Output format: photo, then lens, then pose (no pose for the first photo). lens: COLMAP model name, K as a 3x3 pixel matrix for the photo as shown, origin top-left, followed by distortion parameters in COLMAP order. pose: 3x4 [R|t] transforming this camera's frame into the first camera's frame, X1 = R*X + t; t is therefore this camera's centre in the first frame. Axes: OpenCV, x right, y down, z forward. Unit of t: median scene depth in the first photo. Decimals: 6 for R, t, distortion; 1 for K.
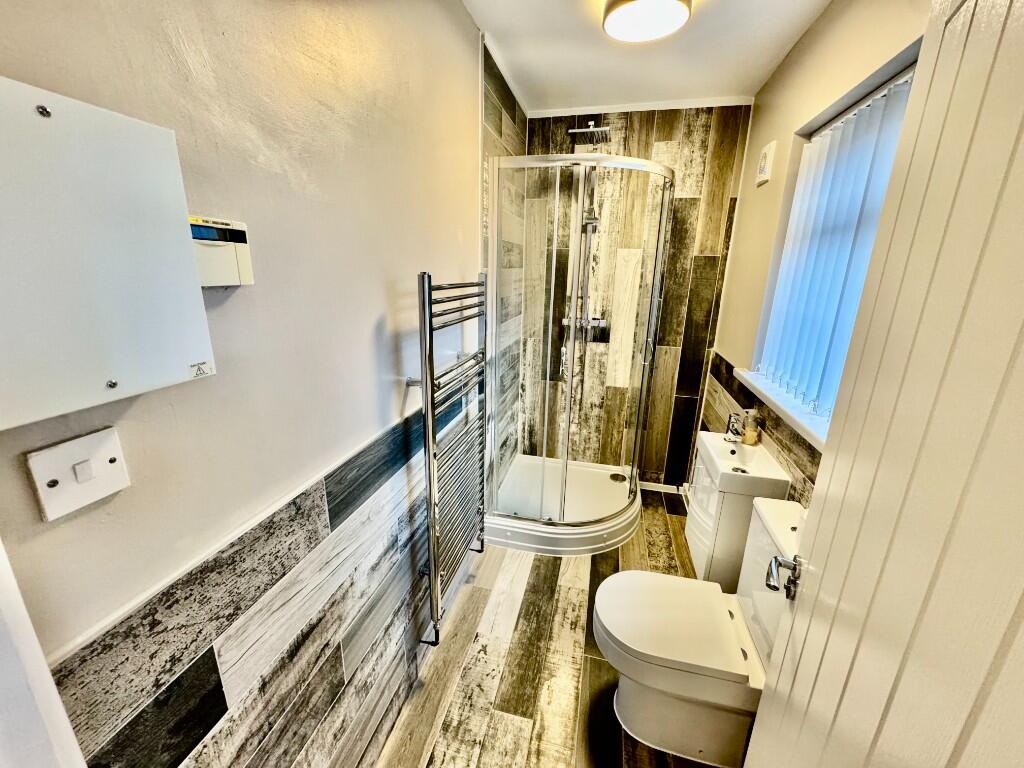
lens RADIAL K [[408.8, 0, 510.6], [0, 408.8, 385.5], [0, 0, 1]] dist [-0.005509, 0.000874]
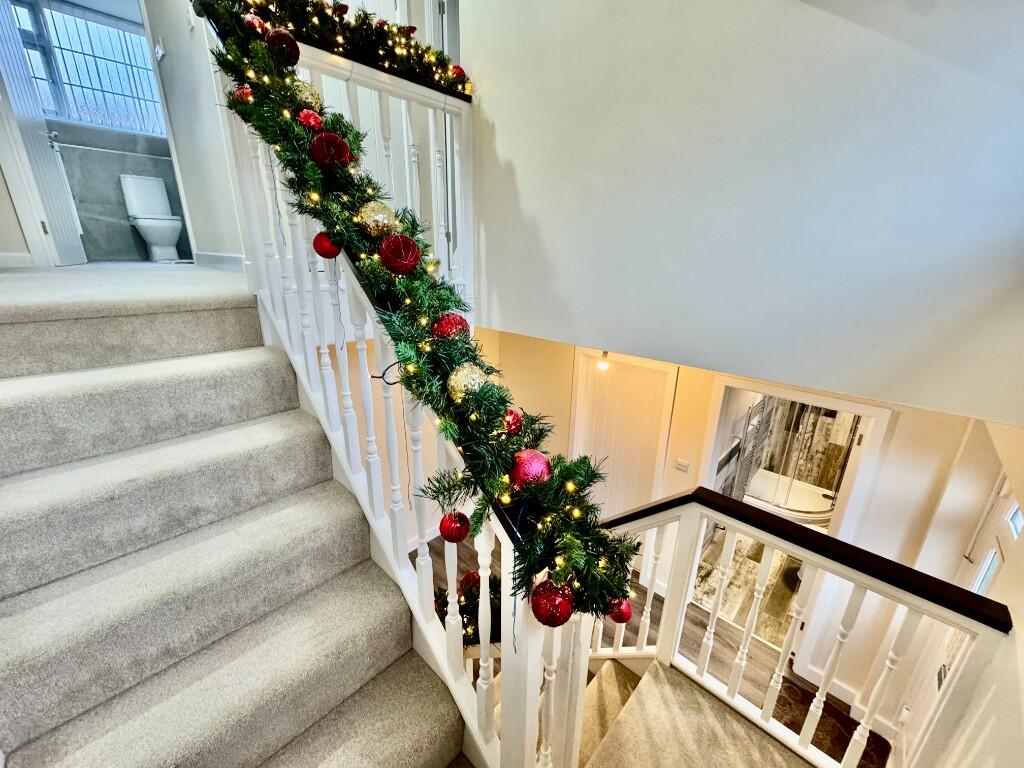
lens RADIAL K [[408.8, 0, 506.3], [0, 408.8, 386.4], [0, 0, 1]] dist [-0.005509, 0.000874]
pose [[0.859659, 0.147764, -0.489032, -0.121651], [-0.126275, 0.989013, 0.076859, -0.185488], [0.495016, -0.004320, 0.868873, -1.105436]]
